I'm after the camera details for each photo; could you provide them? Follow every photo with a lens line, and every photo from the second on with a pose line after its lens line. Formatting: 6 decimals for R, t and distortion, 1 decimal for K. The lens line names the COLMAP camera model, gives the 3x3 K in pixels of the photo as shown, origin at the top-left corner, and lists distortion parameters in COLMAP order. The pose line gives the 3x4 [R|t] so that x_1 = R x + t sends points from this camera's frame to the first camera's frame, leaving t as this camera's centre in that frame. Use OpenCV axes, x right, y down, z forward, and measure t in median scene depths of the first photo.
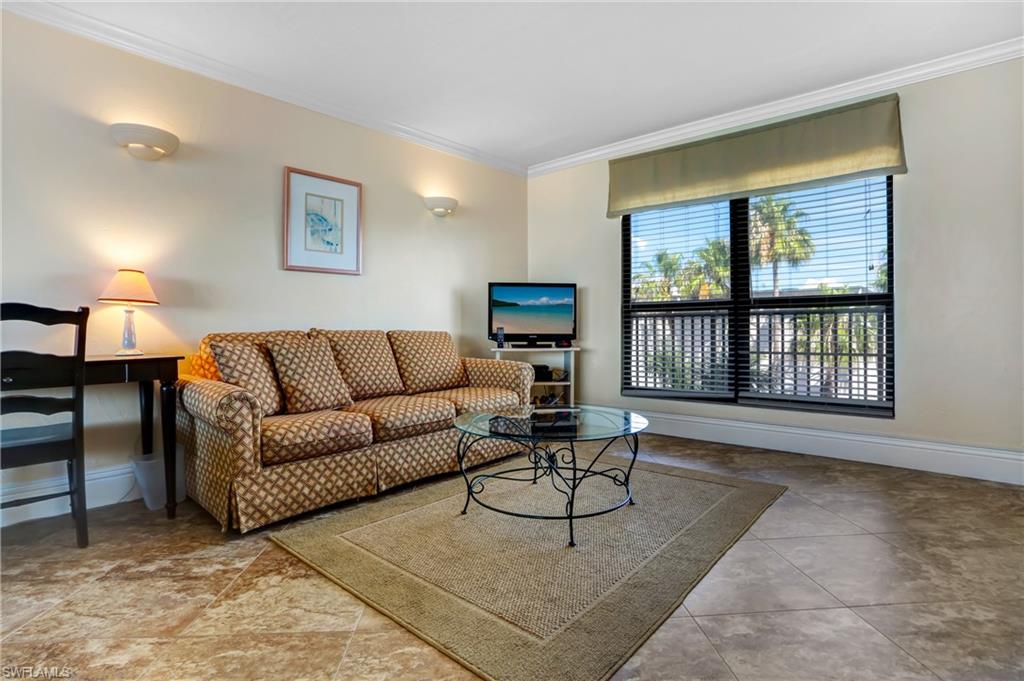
lens RADIAL K [[497.5, 0, 505.6], [0, 497.5, 329.7], [0, 0, 1]] dist [-0.064005, 0.018645]
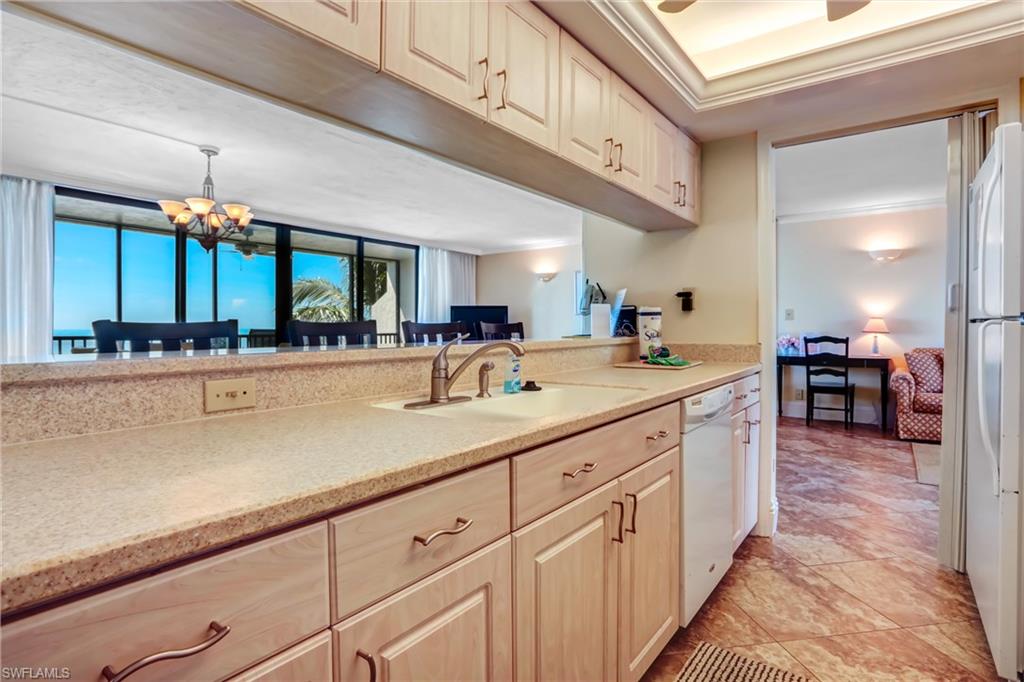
lens RADIAL K [[514.6, 0, 510.4], [0, 514.6, 332.8], [0, 0, 1]] dist [-0.081718, 0.027969]
pose [[0.081663, 0.010349, -0.996606, 1.387955], [-0.001453, 0.999946, 0.010265, -0.080142], [0.996659, 0.000610, 0.081674, -0.870105]]
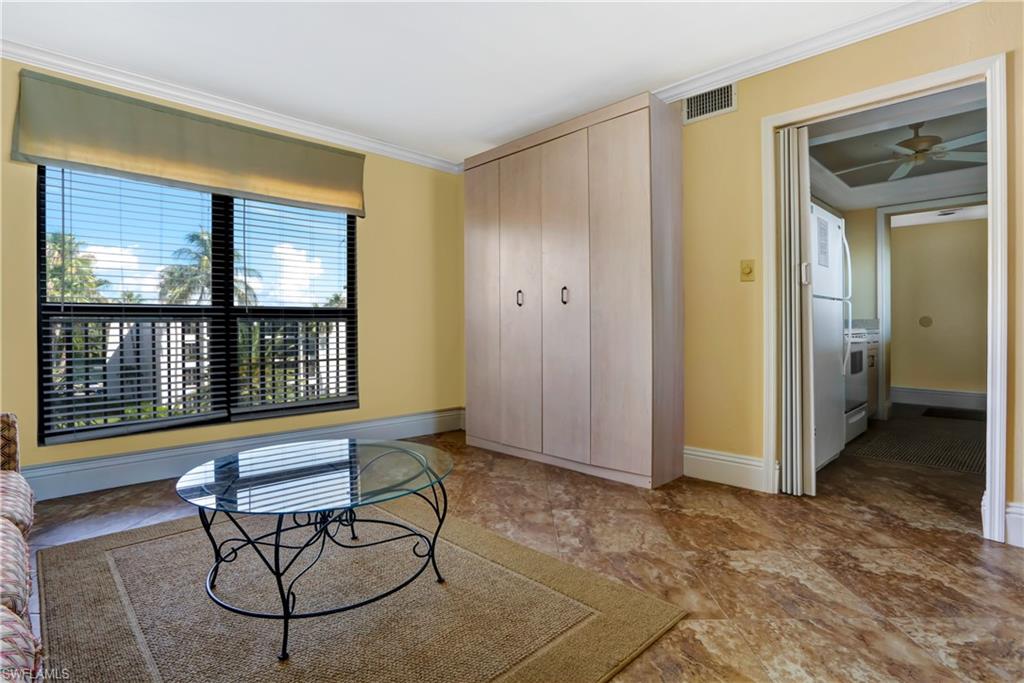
lens RADIAL K [[514.6, 0, 510.4], [0, 514.6, 333.3], [0, 0, 1]] dist [-0.081718, 0.027969]
pose [[0.065926, -0.000520, 0.997824, -0.607181], [0.012047, 0.999927, -0.000275, -0.009182], [-0.997752, 0.012039, 0.065928, 0.608578]]
